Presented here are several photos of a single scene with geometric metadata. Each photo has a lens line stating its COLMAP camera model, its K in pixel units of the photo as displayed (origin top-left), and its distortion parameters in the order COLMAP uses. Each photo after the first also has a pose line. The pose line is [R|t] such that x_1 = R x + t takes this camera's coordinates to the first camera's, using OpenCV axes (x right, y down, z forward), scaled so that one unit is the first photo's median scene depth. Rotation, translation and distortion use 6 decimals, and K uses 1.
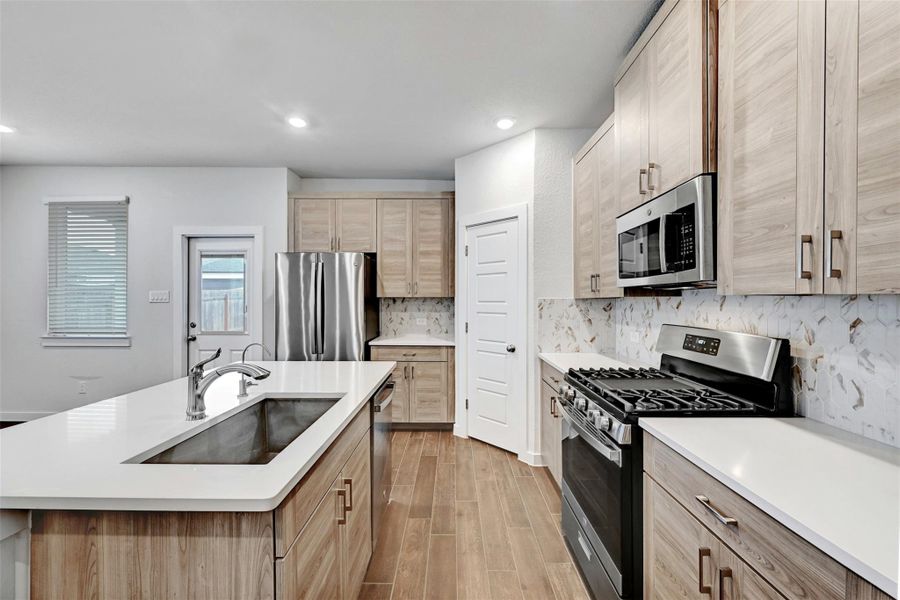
lens RADIAL K [[349.1, 0, 447.2], [0, 349.1, 298.4], [0, 0, 1]] dist [-0.030756, -0.000011]
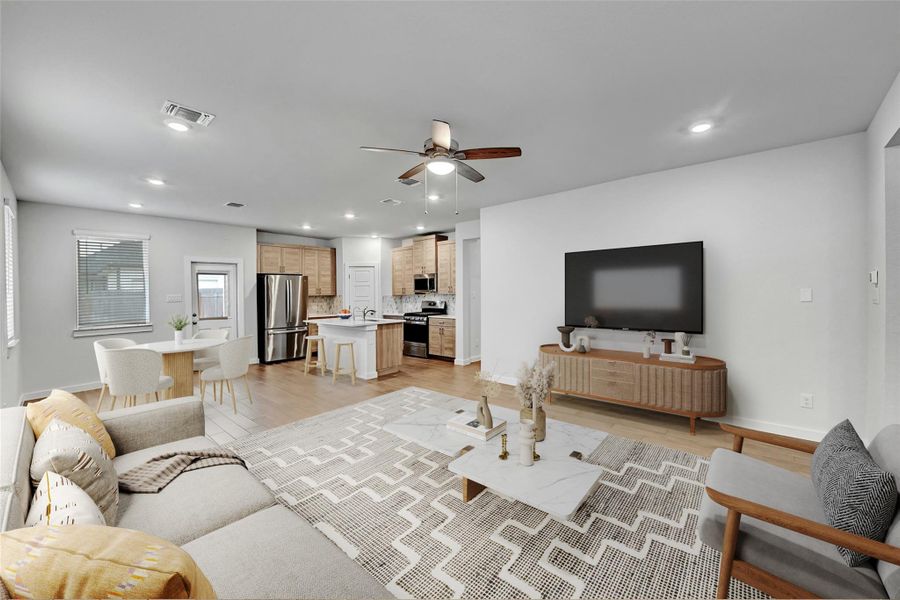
lens RADIAL K [[349.1, 0, 447.2], [0, 349.1, 298.4], [0, 0, 1]] dist [-0.030756, -0.000011]
pose [[0.656975, -0.025026, 0.753497, -1.620940], [0.013508, 0.999679, 0.021425, -0.028869], [-0.753791, -0.003897, 0.657103, -1.375436]]
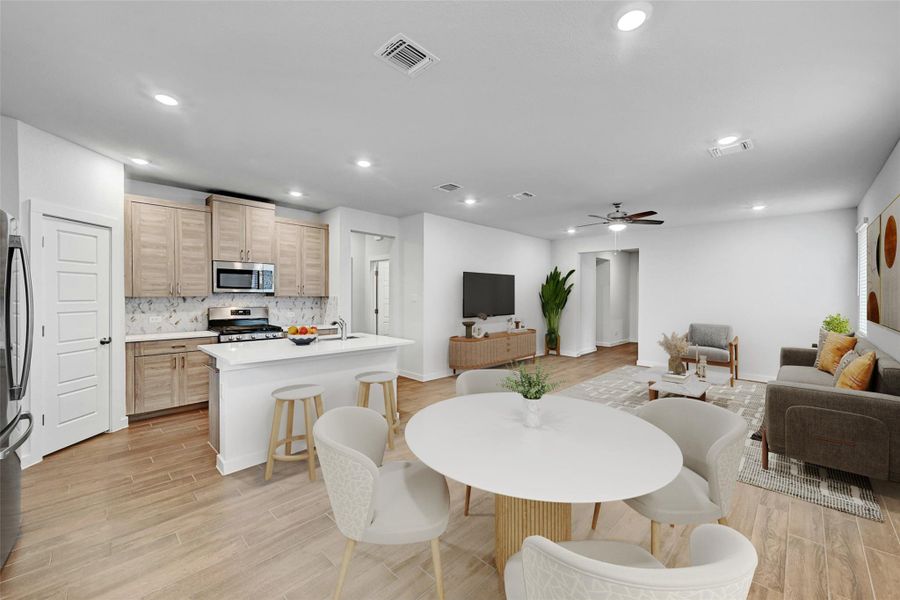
lens RADIAL K [[349.1, 0, 447.2], [0, 349.1, 298.4], [0, 0, 1]] dist [-0.030756, -0.000011]
pose [[-0.708894, -0.014569, 0.705165, -1.475621], [-0.008751, 0.999891, 0.011860, -0.020425], [-0.705261, 0.002237, -0.708945, 1.048838]]
